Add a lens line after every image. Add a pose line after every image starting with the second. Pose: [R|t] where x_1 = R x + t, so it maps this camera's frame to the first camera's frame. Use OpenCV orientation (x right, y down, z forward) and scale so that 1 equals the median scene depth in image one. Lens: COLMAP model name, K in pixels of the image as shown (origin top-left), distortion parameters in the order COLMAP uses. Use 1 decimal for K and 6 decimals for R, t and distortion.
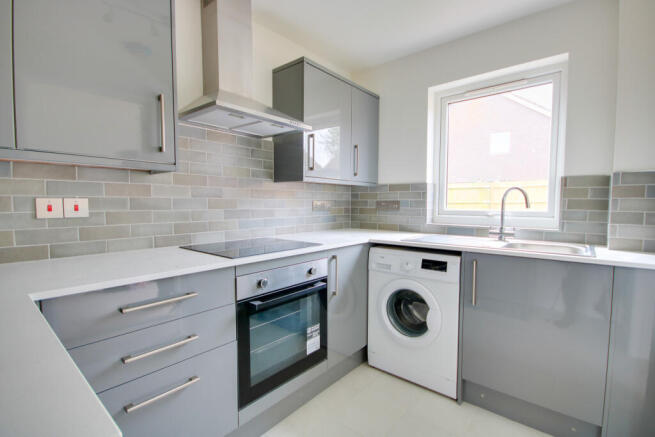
lens RADIAL K [[304.1, 0, 326.6], [0, 304.1, 220.1], [0, 0, 1]] dist [0.004774, -0.000151]
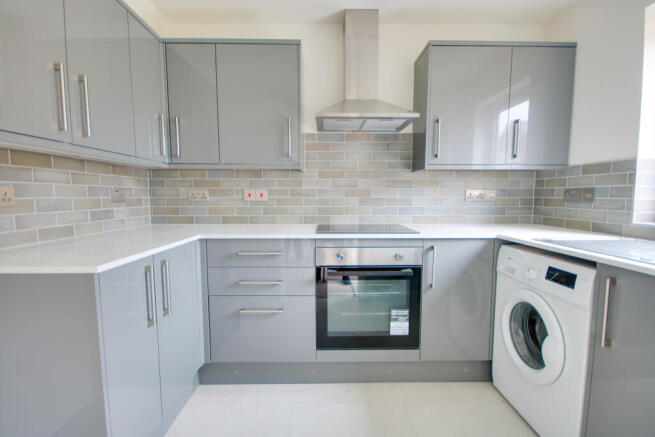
lens RADIAL K [[304.1, 0, 326.8], [0, 304.1, 219.3], [0, 0, 1]] dist [0.004774, -0.000151]
pose [[0.663480, 0.057974, -0.745944, 0.488925], [-0.042758, 0.998302, 0.039556, 0.008595], [0.746971, 0.005650, 0.664833, 0.113770]]
